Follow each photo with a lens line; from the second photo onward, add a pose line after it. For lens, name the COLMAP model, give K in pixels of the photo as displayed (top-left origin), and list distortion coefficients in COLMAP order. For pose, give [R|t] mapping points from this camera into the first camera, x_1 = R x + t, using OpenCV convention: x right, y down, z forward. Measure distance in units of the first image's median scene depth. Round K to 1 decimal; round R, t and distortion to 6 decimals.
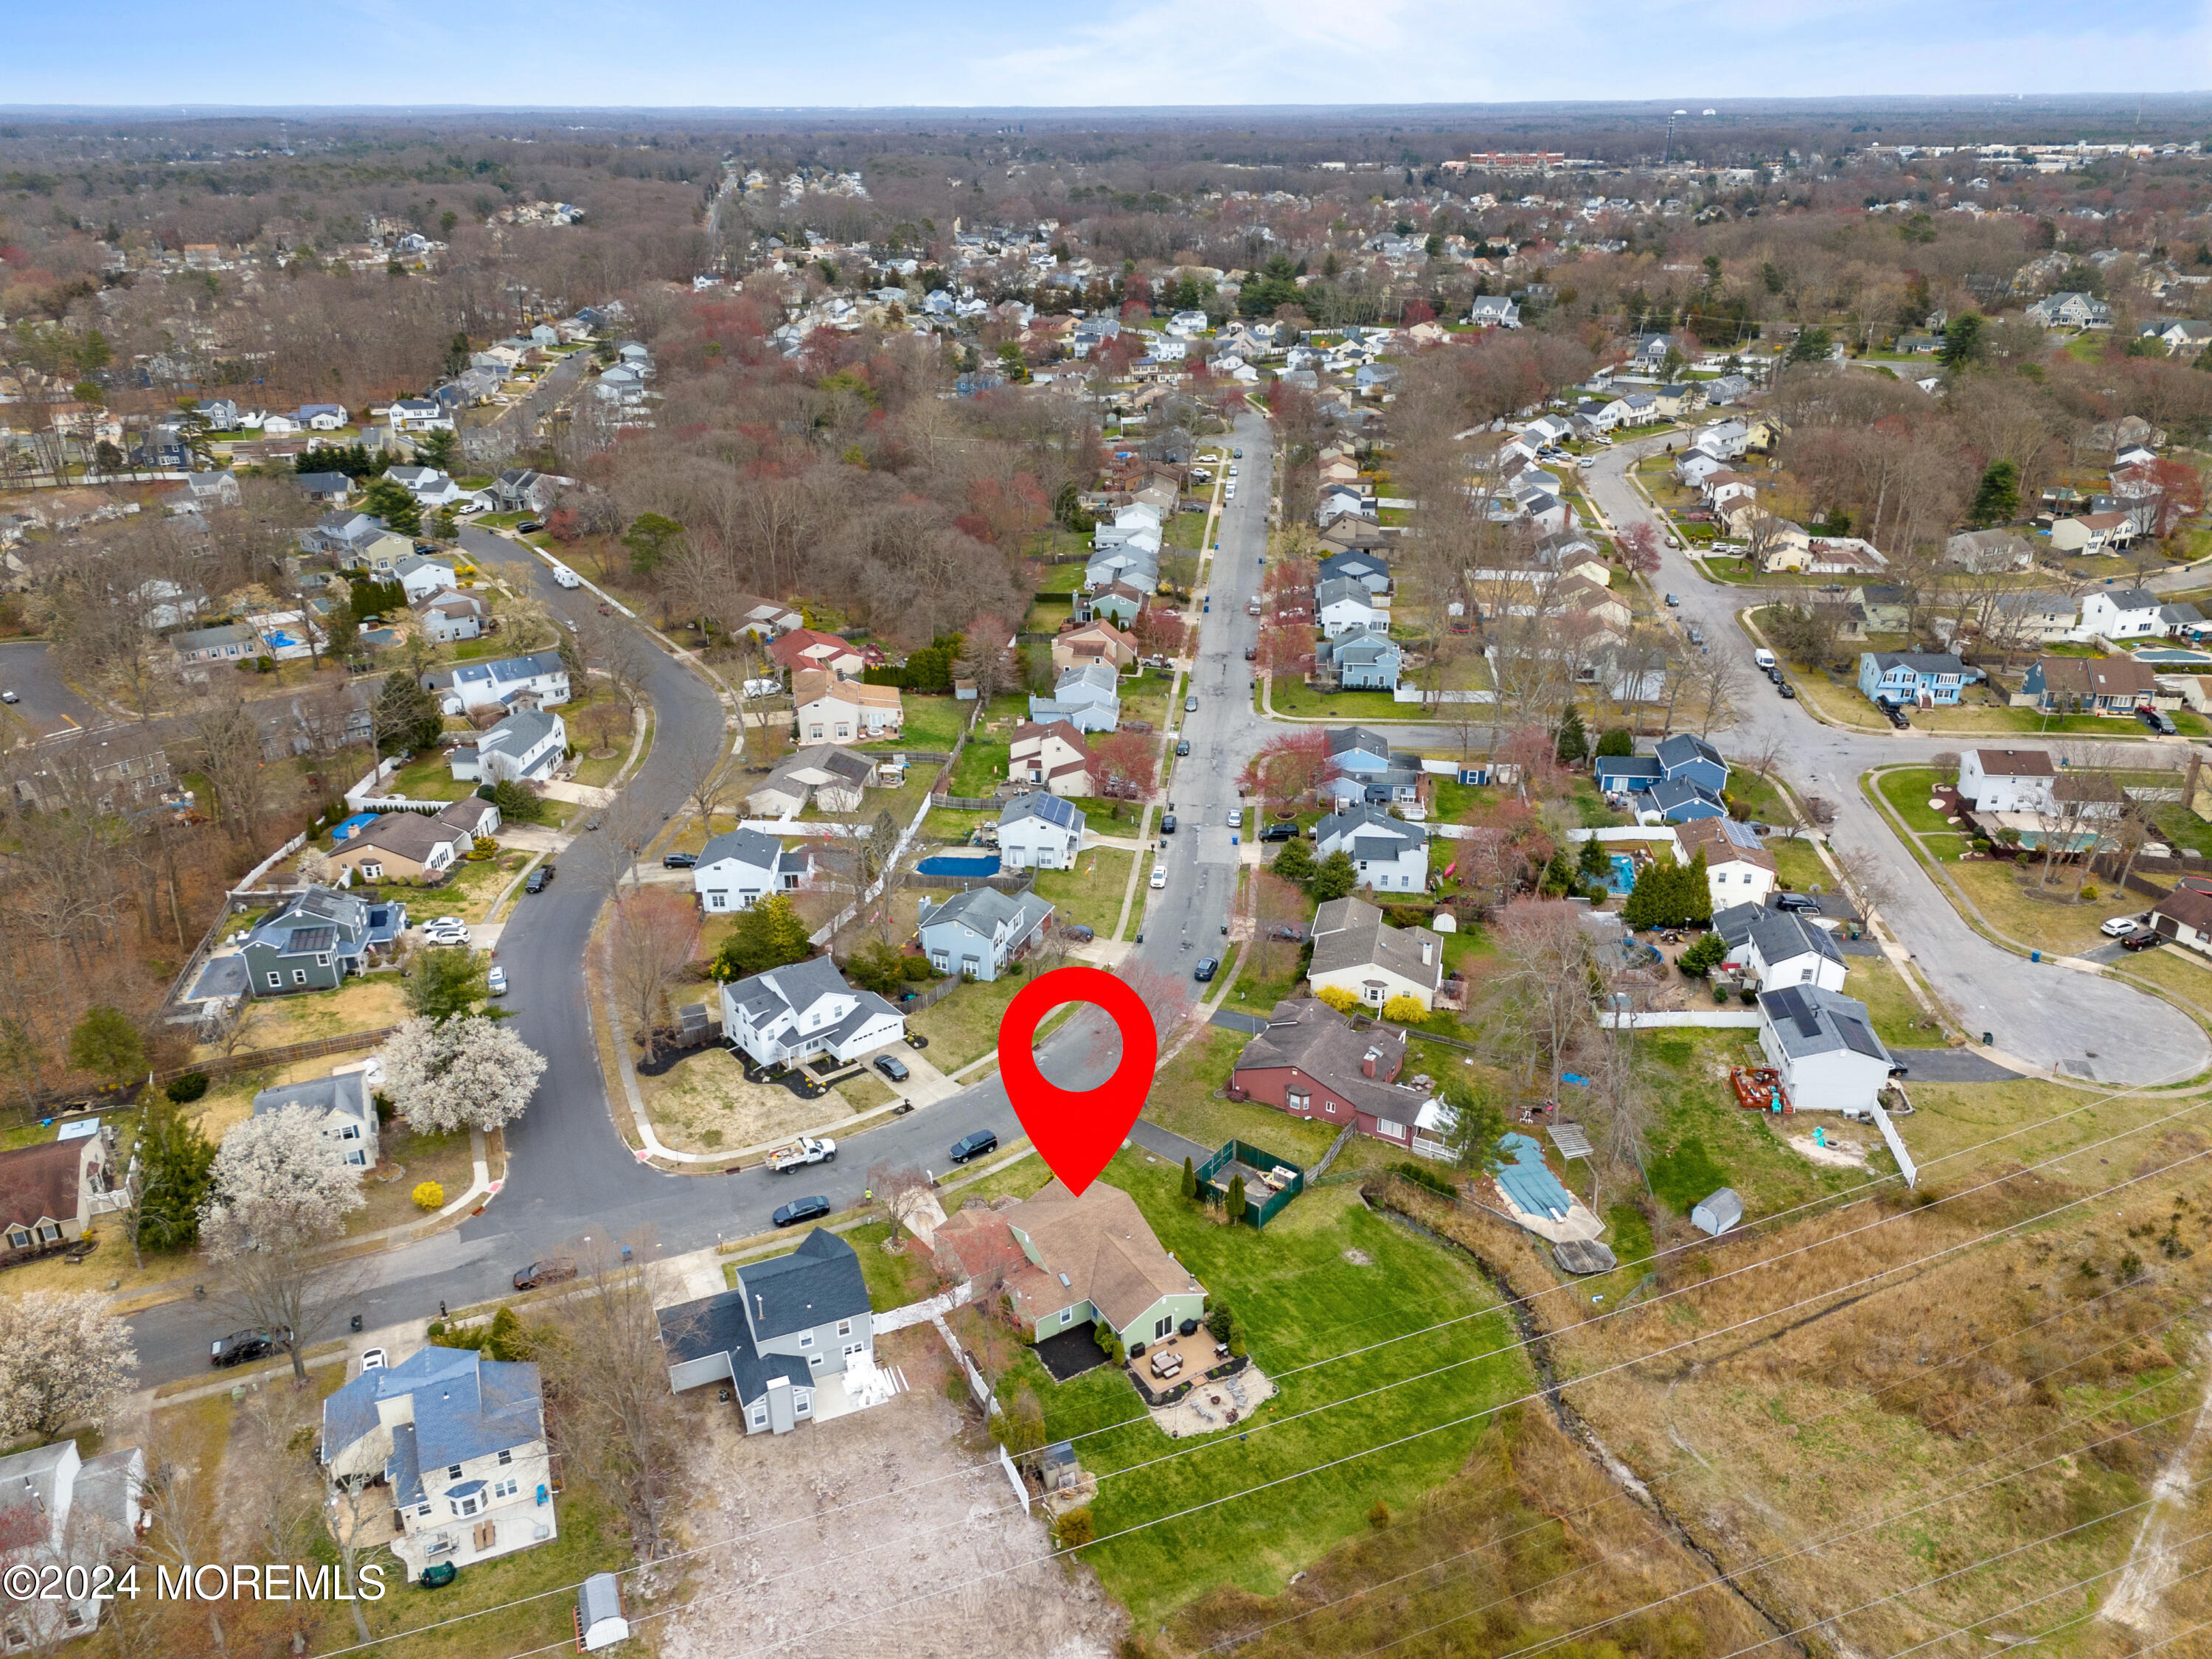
lens RADIAL K [[1603.5, 0, 1113.0], [0, 1603.5, 858.8], [0, 0, 1]] dist [0.082380, -0.076030]
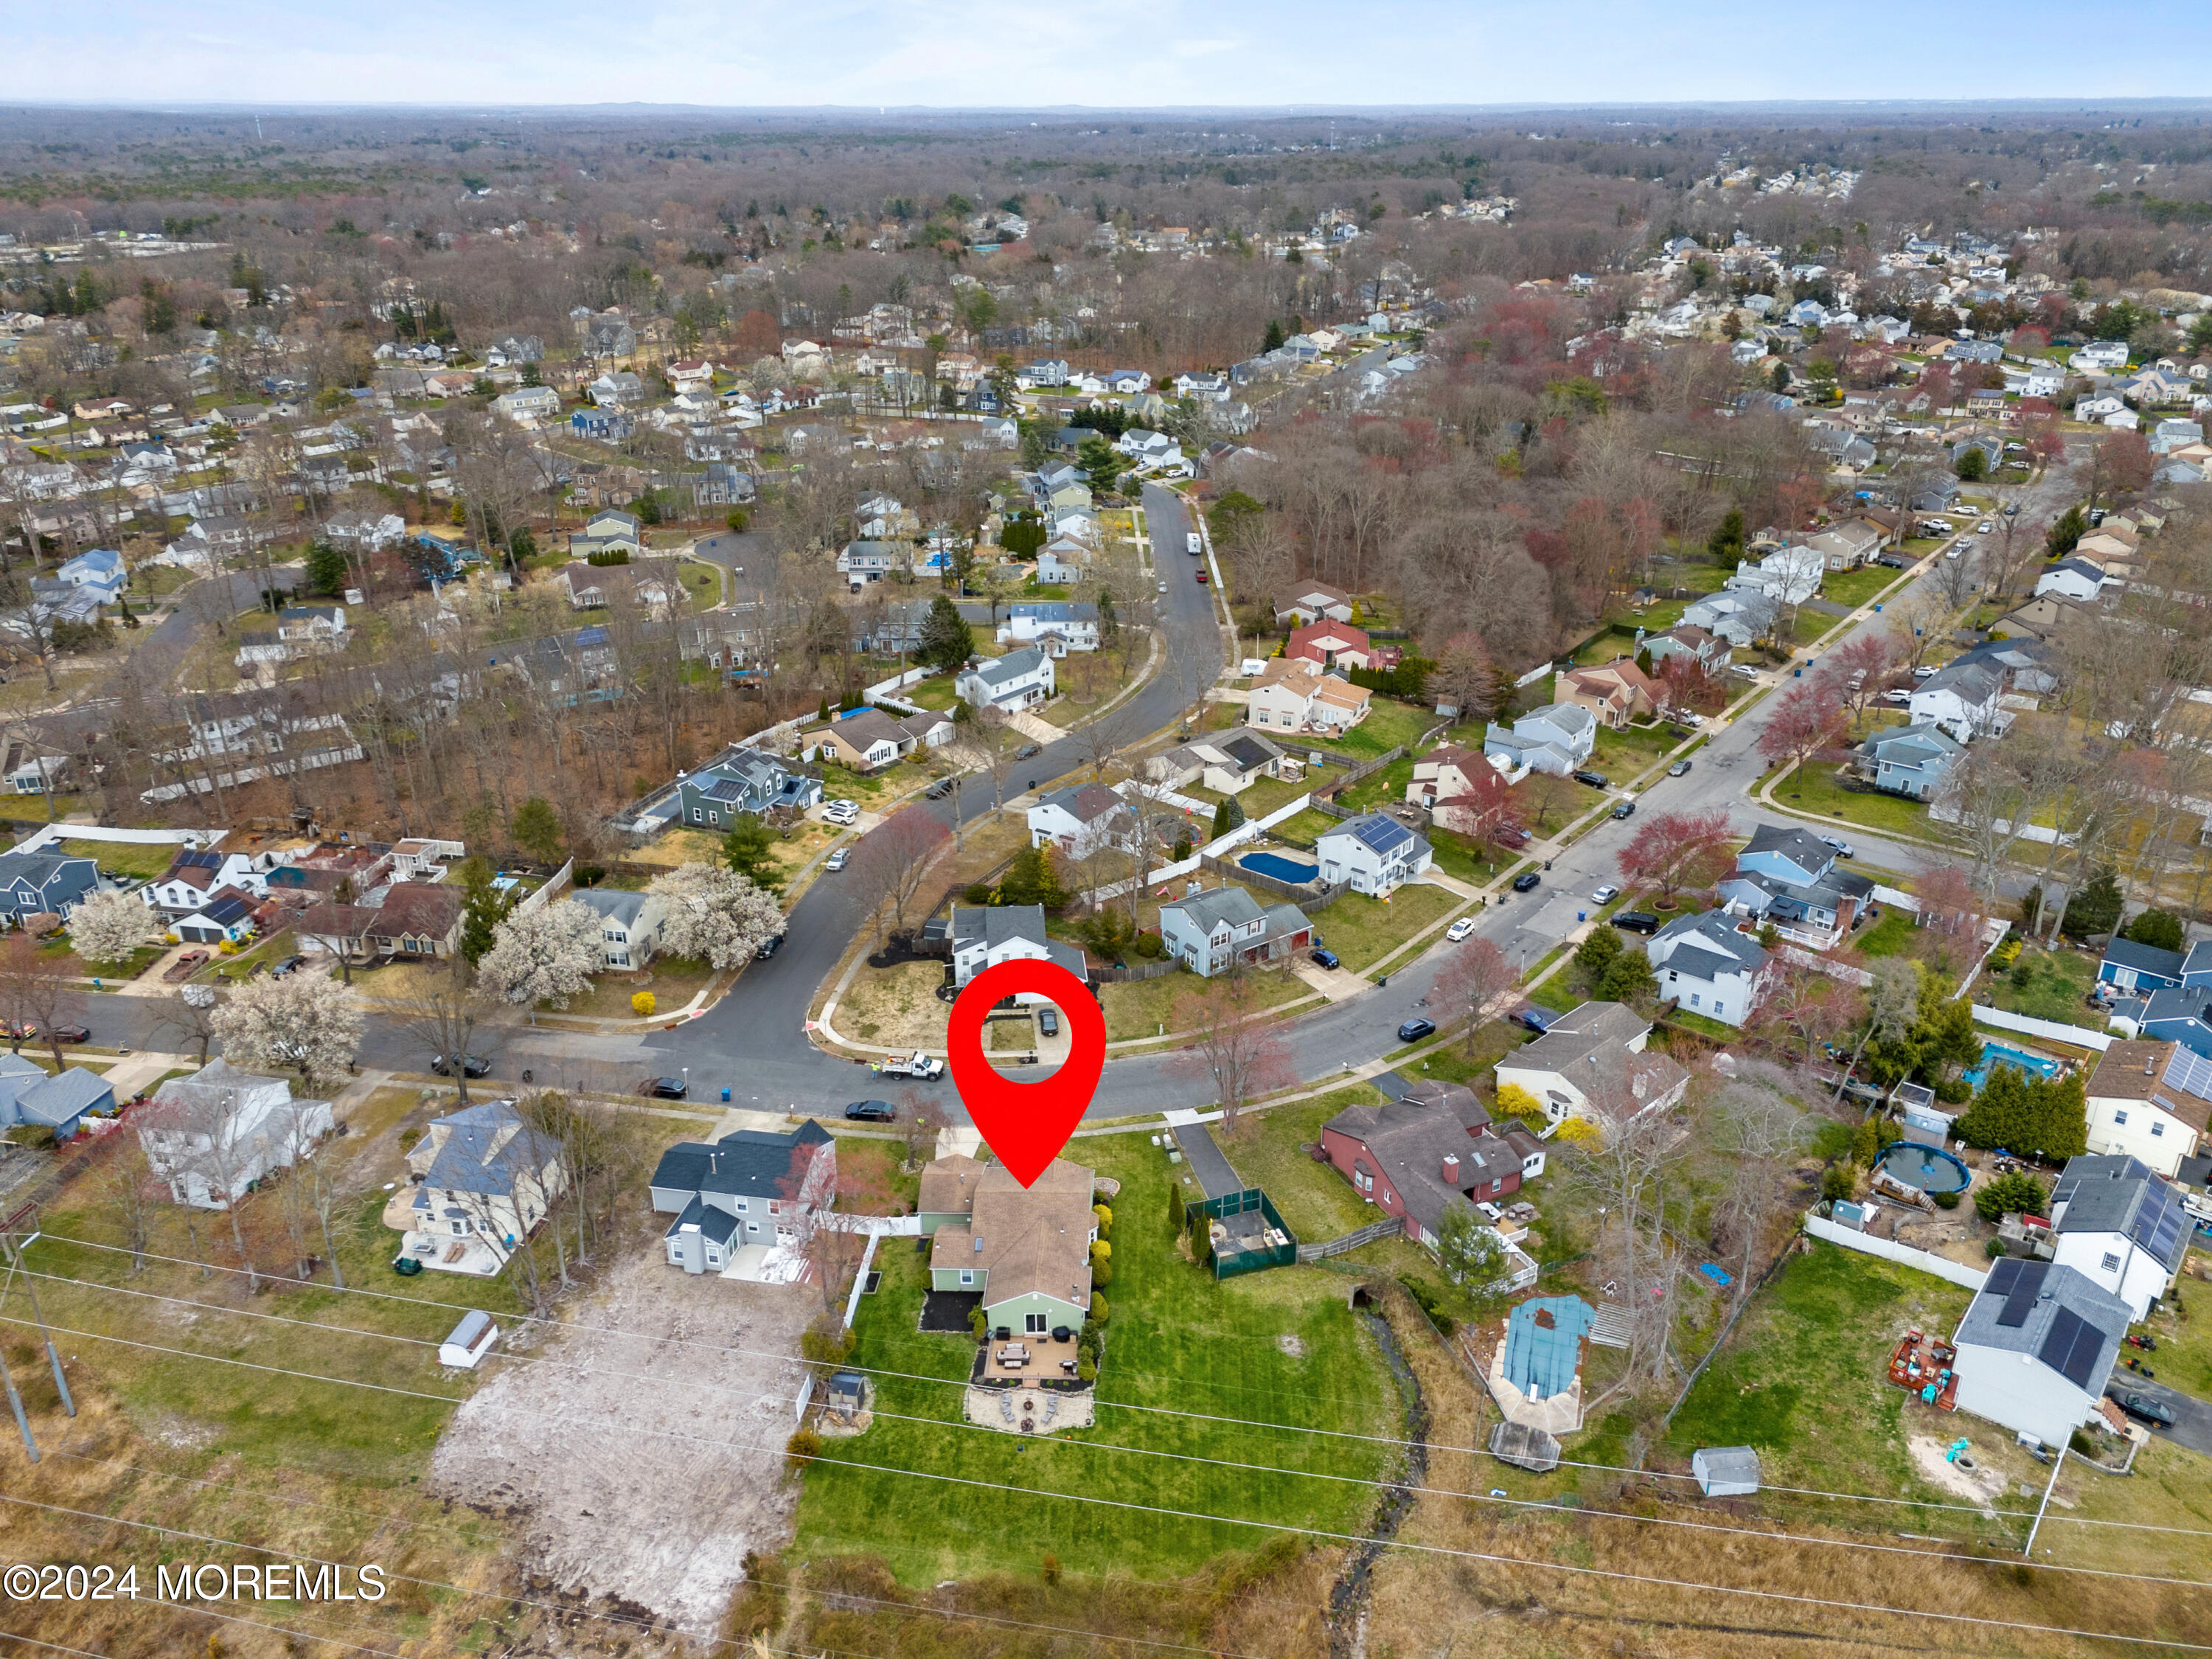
lens RADIAL K [[1603.5, 0, 1113.0], [0, 1603.5, 858.8], [0, 0, 1]] dist [0.082380, -0.076030]
pose [[0.834643, 0.237735, -0.496844, 0.343507], [-0.236751, 0.969320, 0.066094, -0.046149], [0.497313, 0.062464, 0.865319, 0.093798]]
